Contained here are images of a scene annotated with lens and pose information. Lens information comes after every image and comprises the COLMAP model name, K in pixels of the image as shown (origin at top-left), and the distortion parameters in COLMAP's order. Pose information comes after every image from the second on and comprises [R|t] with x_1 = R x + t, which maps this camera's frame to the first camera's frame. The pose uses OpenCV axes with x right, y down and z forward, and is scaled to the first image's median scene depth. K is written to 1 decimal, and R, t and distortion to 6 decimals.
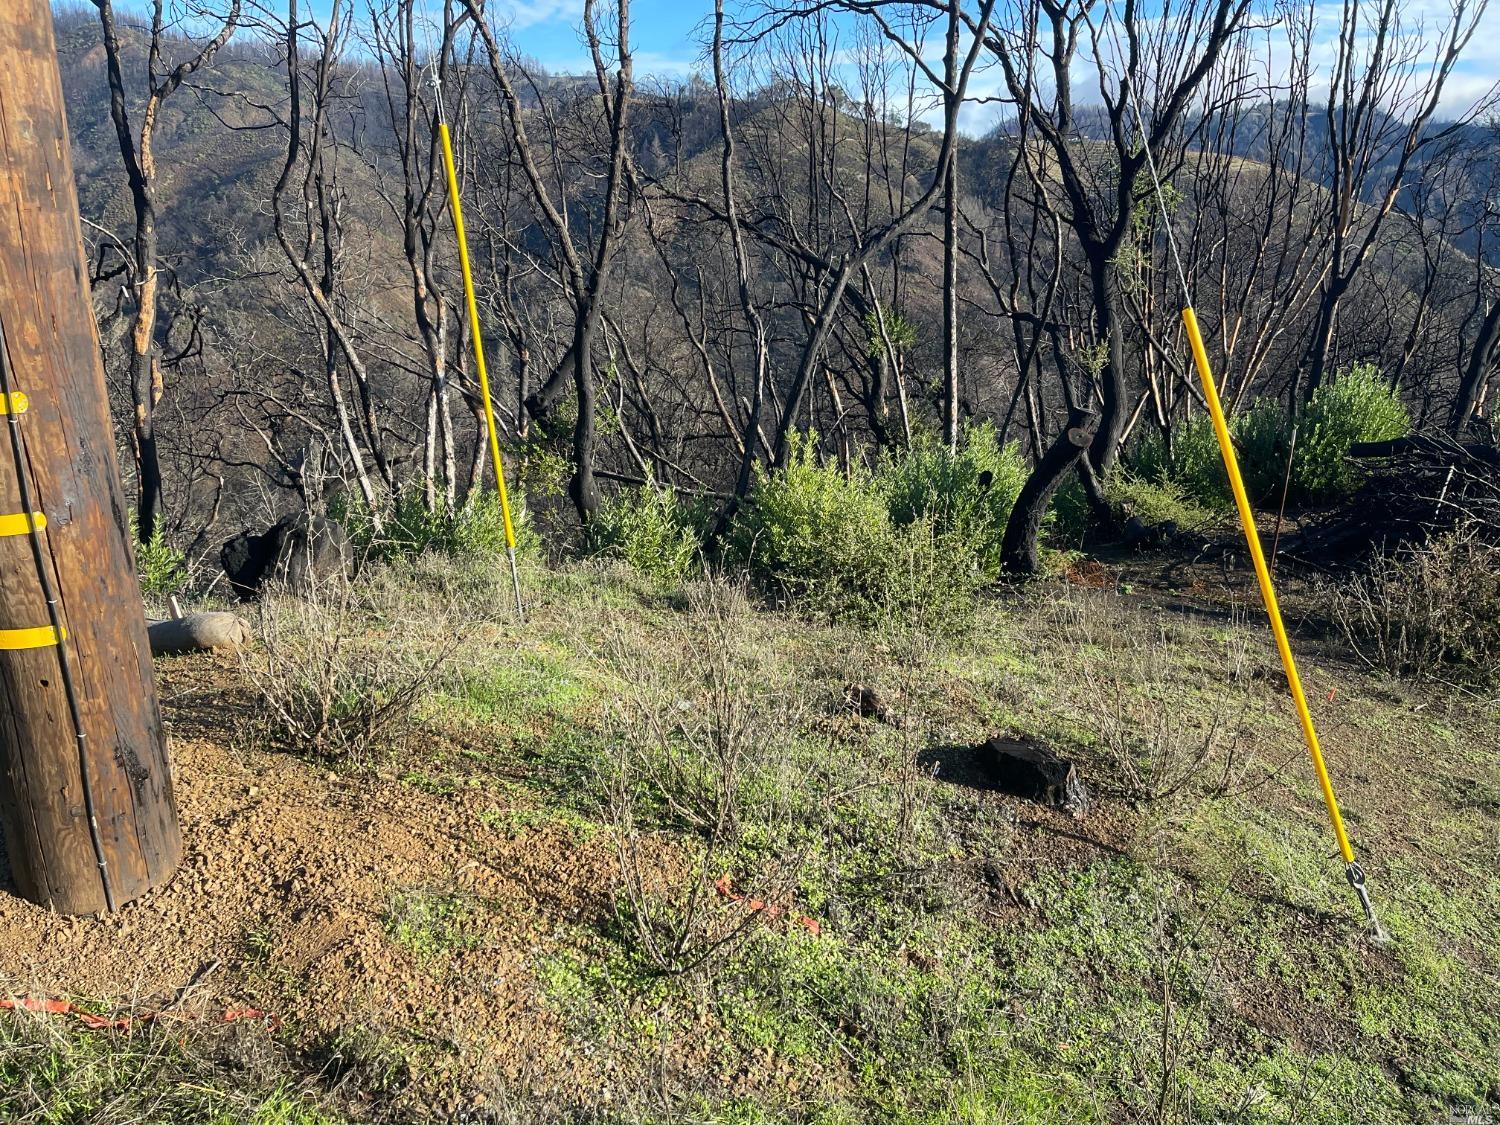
lens RADIAL K [[1119.6, 0, 745.3], [0, 1119.6, 562.2], [0, 0, 1]] dist [0.058592, -0.073888]
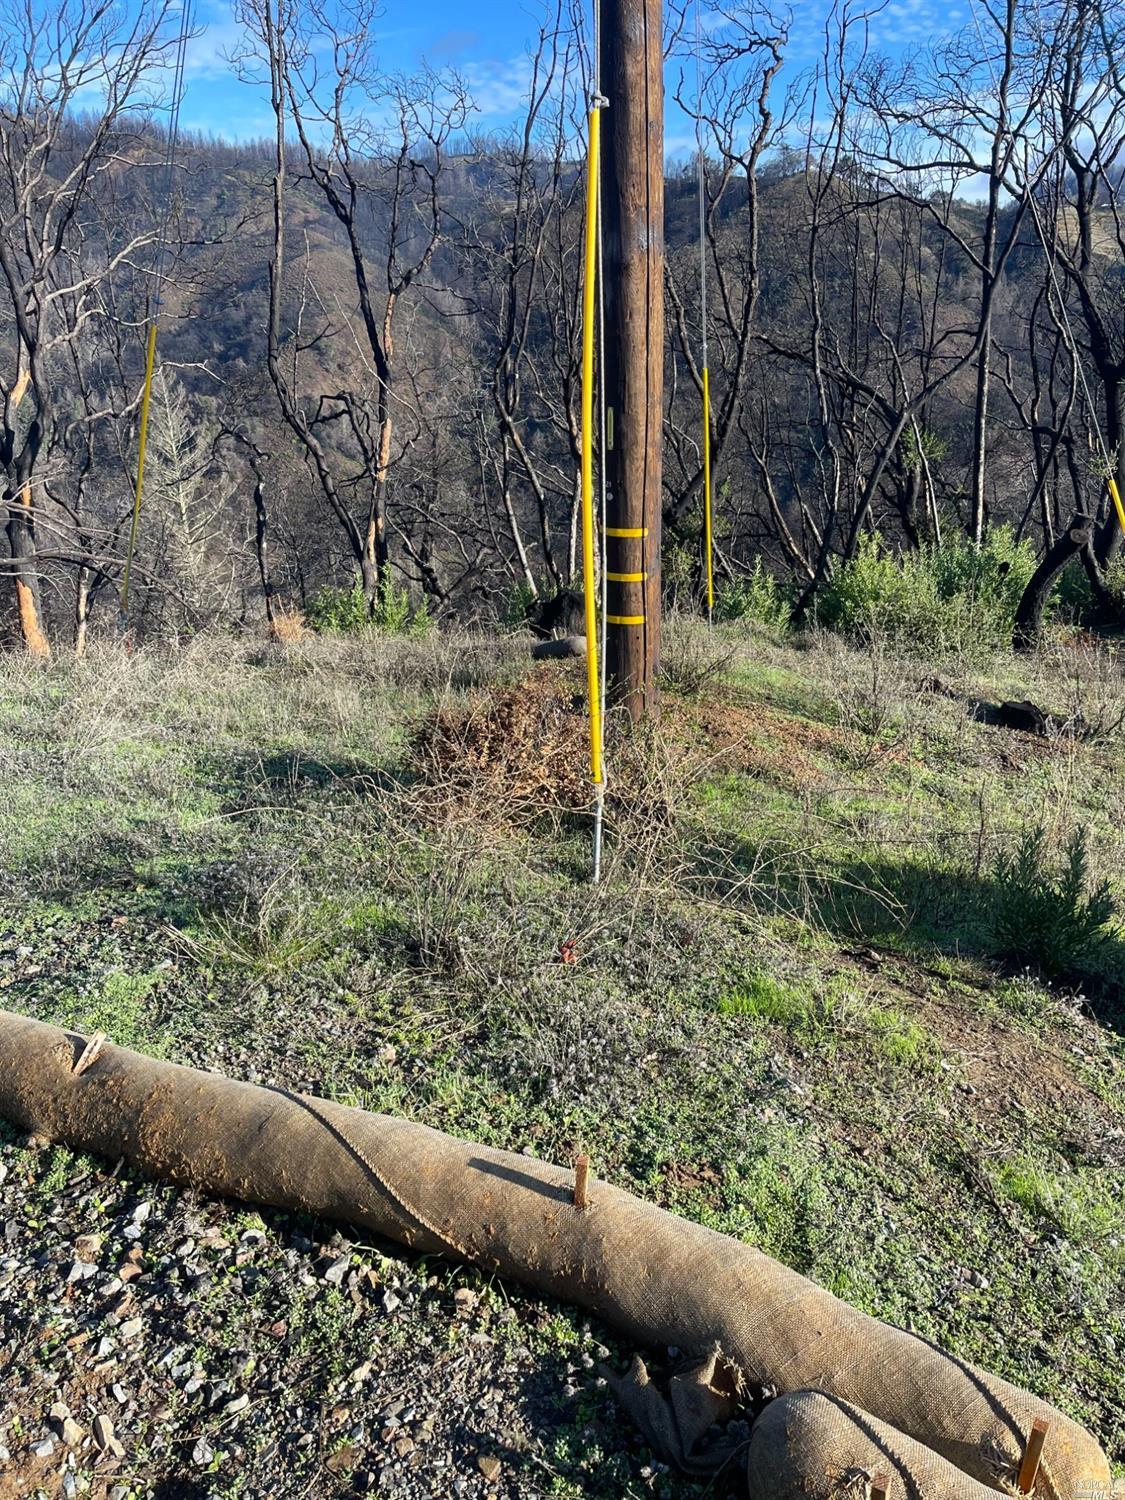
lens RADIAL K [[1119.6, 0, 562.8], [0, 1119.6, 752.6], [0, 0, 1]] dist [0.058592, -0.073888]
pose [[0.988377, 0.023217, -0.150241, -0.093740], [-0.011074, 0.996639, 0.081162, 0.039543], [0.151621, -0.078555, 0.985312, -0.401764]]
